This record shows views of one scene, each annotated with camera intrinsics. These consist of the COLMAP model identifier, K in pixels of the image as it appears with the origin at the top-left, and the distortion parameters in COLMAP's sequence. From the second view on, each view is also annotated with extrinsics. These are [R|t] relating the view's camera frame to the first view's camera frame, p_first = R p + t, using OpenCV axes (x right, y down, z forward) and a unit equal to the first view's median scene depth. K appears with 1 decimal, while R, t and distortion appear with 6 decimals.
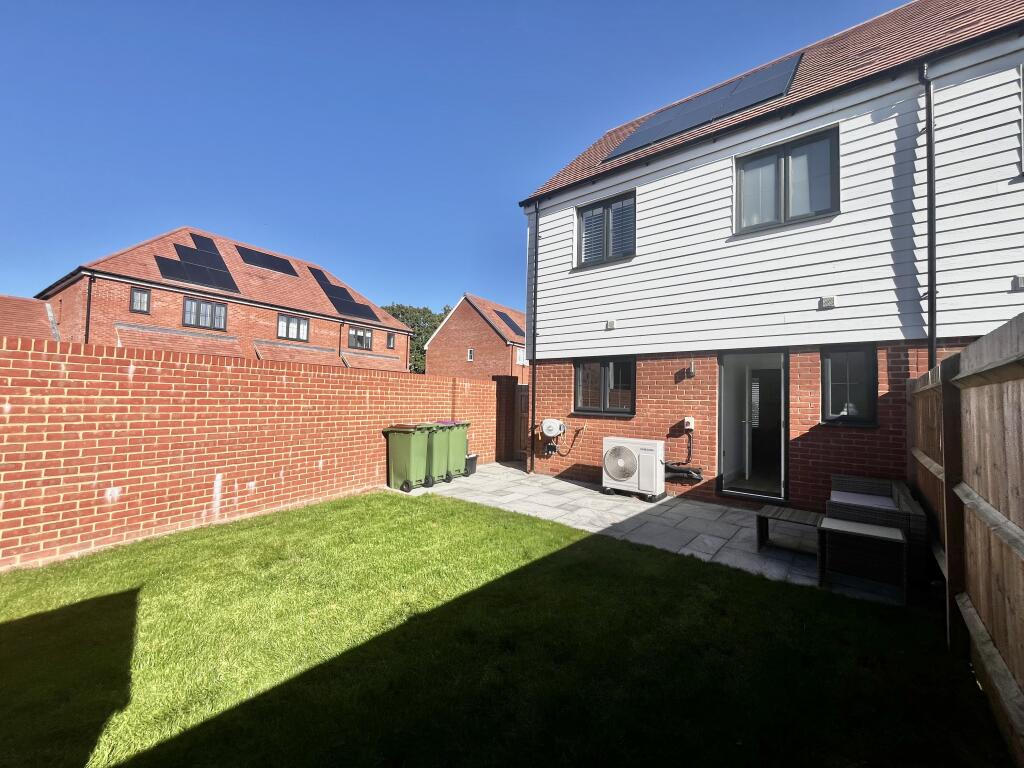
lens RADIAL K [[415.3, 0, 510.0], [0, 415.3, 383.9], [0, 0, 1]] dist [-0.004454, -0.000027]
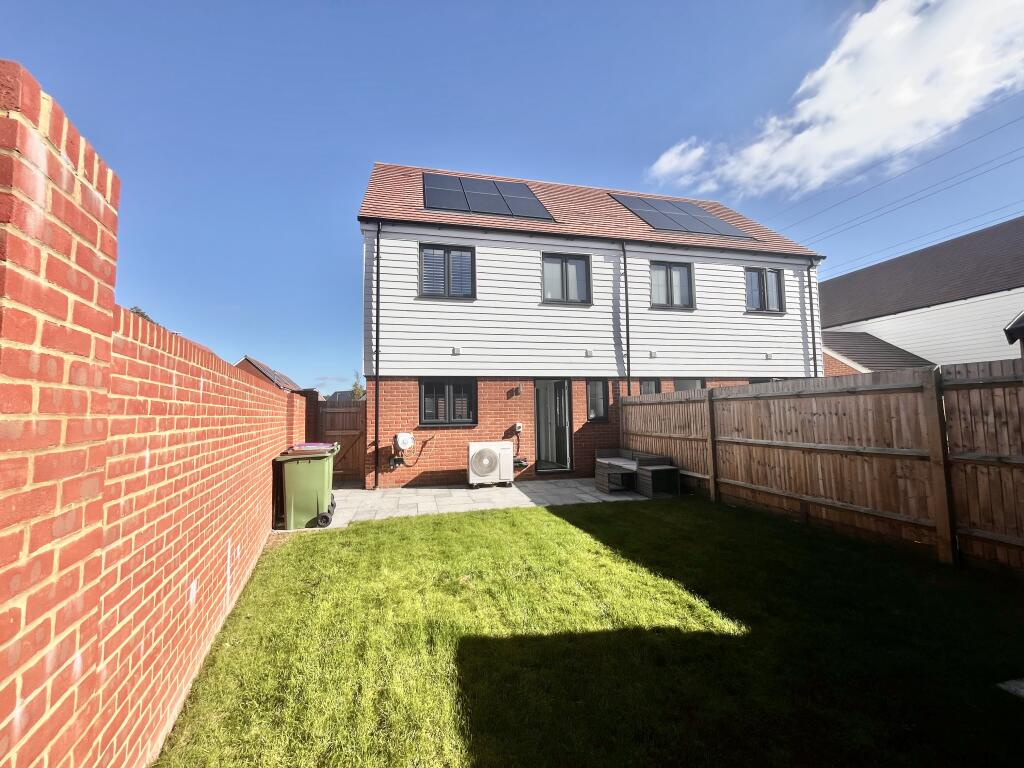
lens RADIAL K [[415.3, 0, 510.0], [0, 415.3, 383.9], [0, 0, 1]] dist [-0.004454, -0.000027]
pose [[0.604087, 0.022911, 0.796589, -0.839634], [0.002765, 0.999520, -0.030845, -0.010734], [-0.796913, 0.020836, 0.603734, 0.195886]]
